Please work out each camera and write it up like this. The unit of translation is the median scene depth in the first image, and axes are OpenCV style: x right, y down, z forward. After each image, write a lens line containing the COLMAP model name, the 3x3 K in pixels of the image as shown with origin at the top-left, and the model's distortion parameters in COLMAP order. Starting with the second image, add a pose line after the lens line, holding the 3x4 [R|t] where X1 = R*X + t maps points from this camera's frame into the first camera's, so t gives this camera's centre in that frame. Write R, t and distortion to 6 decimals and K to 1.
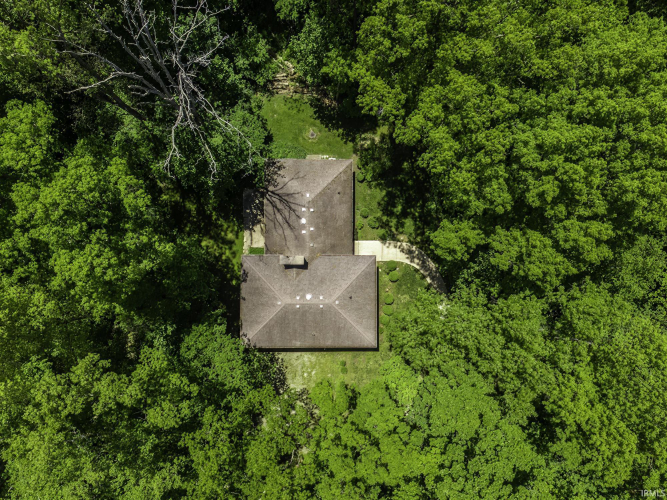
lens RADIAL K [[447.8, 0, 336.2], [0, 447.8, 253.9], [0, 0, 1]] dist [0.003465, -0.006440]
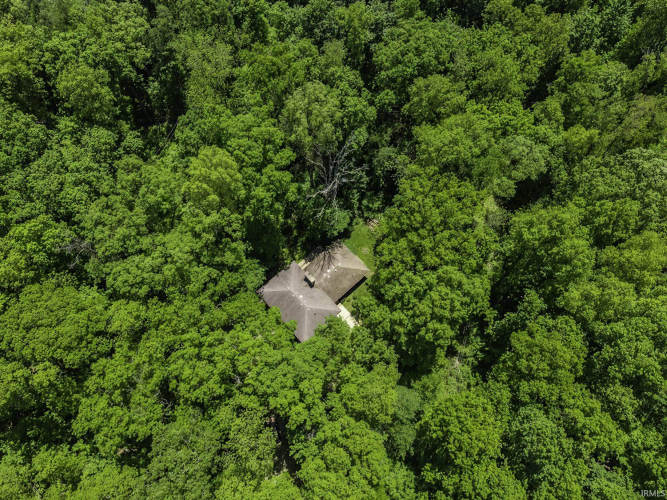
lens RADIAL K [[447.8, 0, 333.9], [0, 447.8, 251.1], [0, 0, 1]] dist [0.003465, -0.006440]
pose [[0.681284, 0.673796, -0.286095, 0.440522], [-0.732015, 0.628362, -0.263278, 0.367413], [0.002375, 0.388793, 0.921322, -0.825208]]
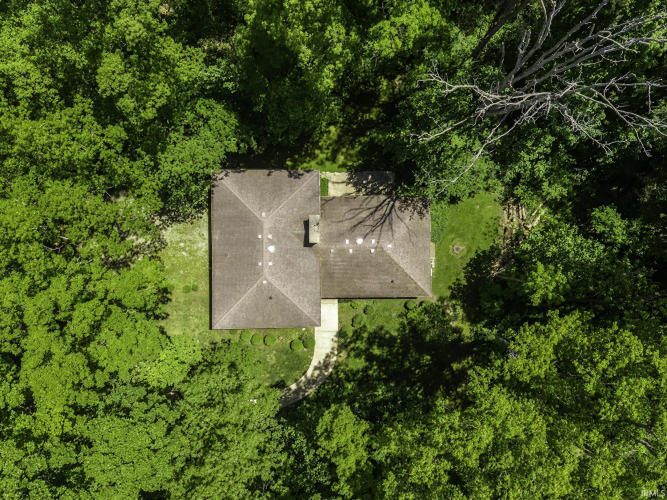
lens RADIAL K [[447.8, 0, 335.9], [0, 447.8, 248.4], [0, 0, 1]] dist [0.003465, -0.006440]
pose [[0.015461, 0.999408, -0.030718, -0.035397], [-0.999433, 0.014528, -0.030374, -0.000476], [-0.029910, 0.031171, 0.999066, 0.146380]]
